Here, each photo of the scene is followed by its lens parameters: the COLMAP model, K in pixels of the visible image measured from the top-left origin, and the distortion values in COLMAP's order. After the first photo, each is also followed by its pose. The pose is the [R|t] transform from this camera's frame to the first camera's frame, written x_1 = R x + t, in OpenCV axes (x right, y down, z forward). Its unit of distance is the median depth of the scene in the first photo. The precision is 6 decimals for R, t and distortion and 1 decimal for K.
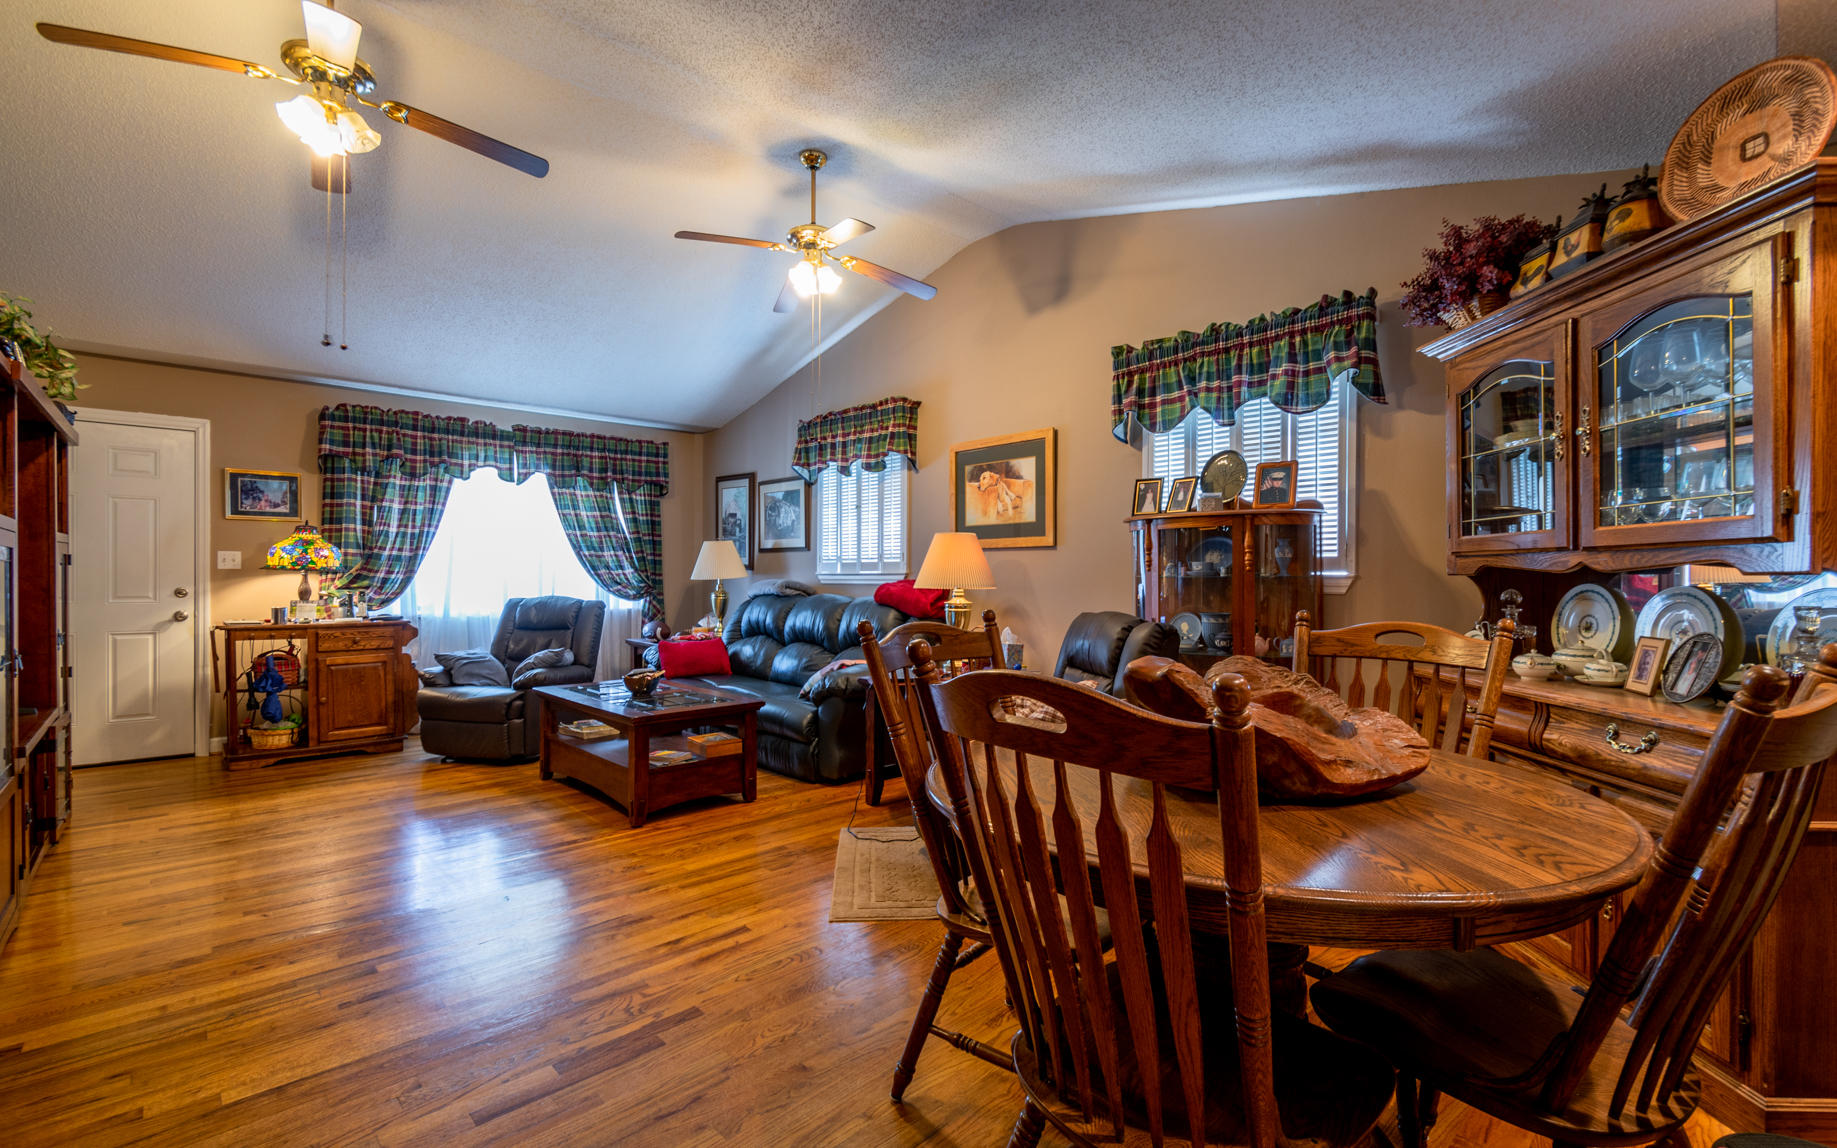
lens RADIAL K [[796.2, 0, 913.4], [0, 796.2, 586.3], [0, 0, 1]] dist [0.002148, -0.000046]
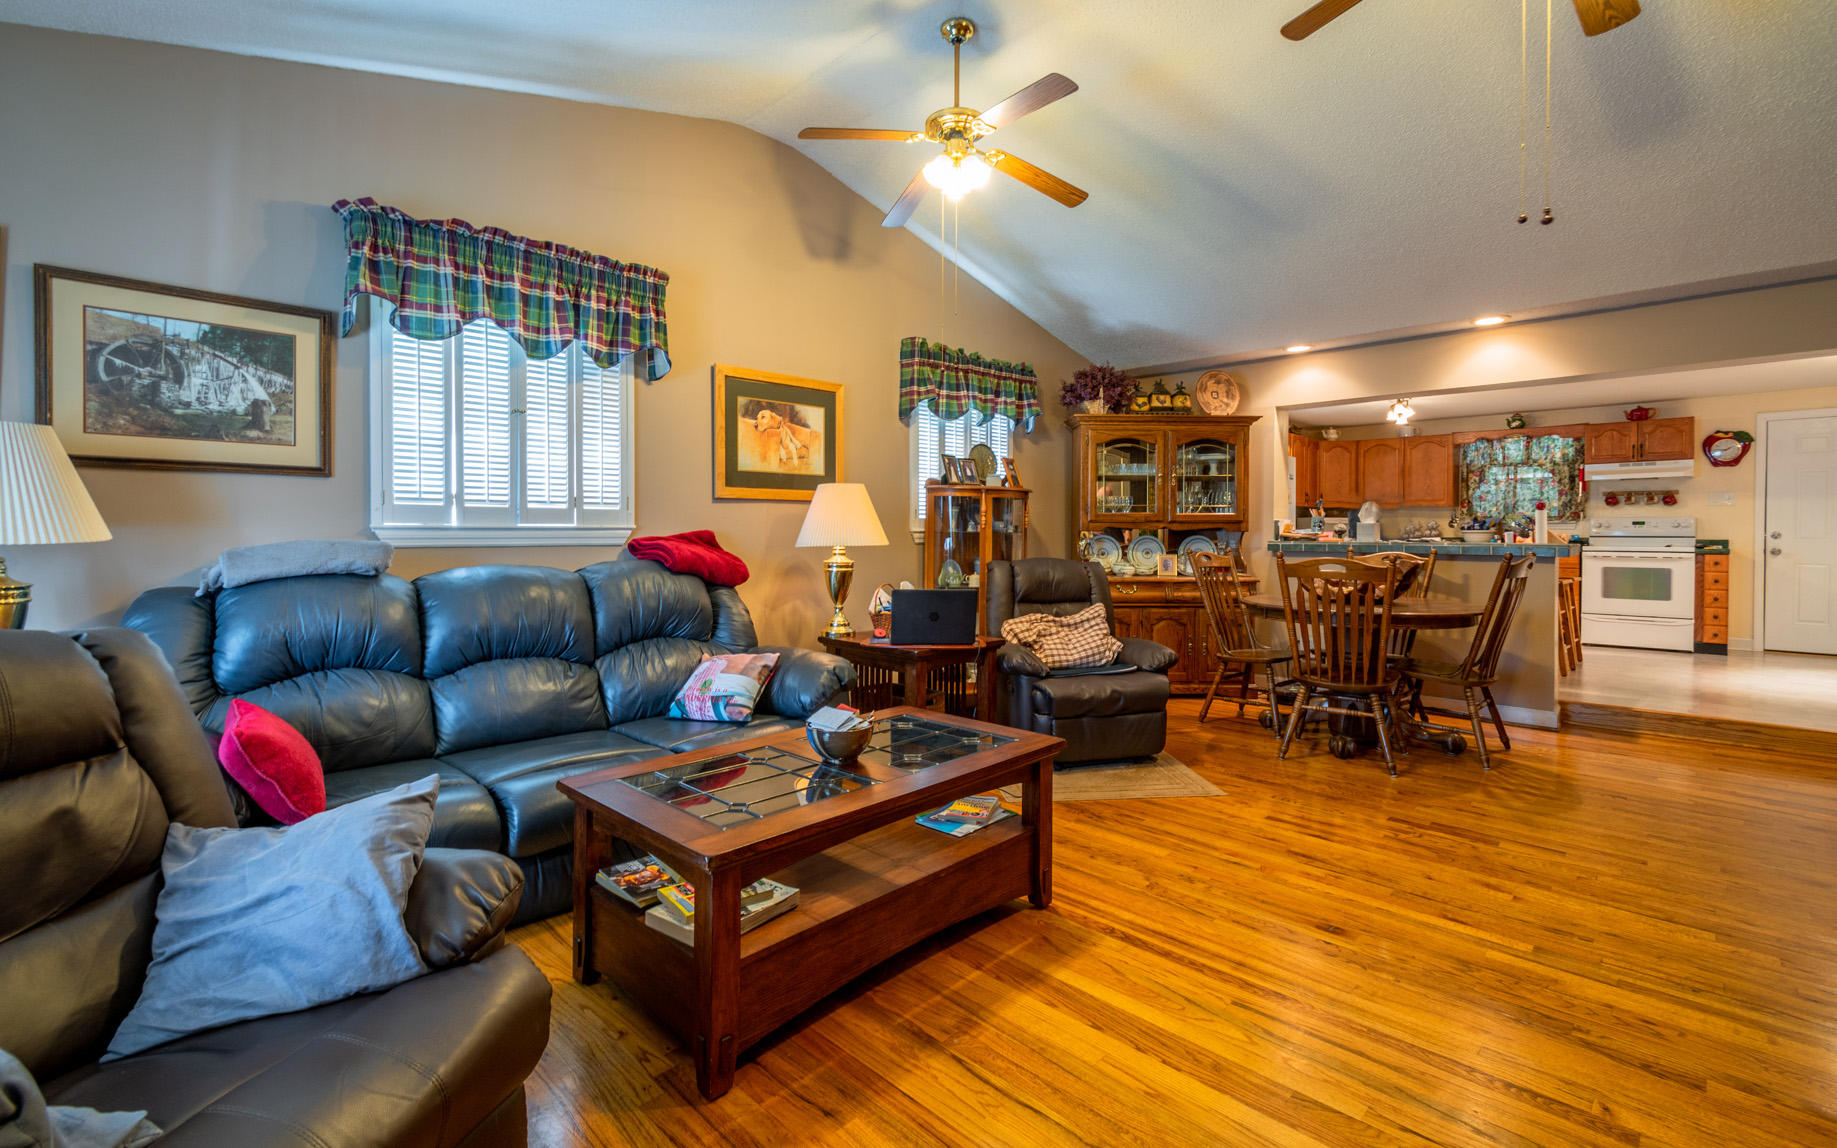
lens RADIAL K [[801.7, 0, 918.0], [0, 801.7, 544.6], [0, 0, 1]] dist [-0.001161, -0.000234]
pose [[-0.033234, -0.021633, 0.999213, -0.818707], [0.007807, 0.999730, 0.021904, -0.016996], [-0.999417, 0.008528, -0.033056, 0.904472]]
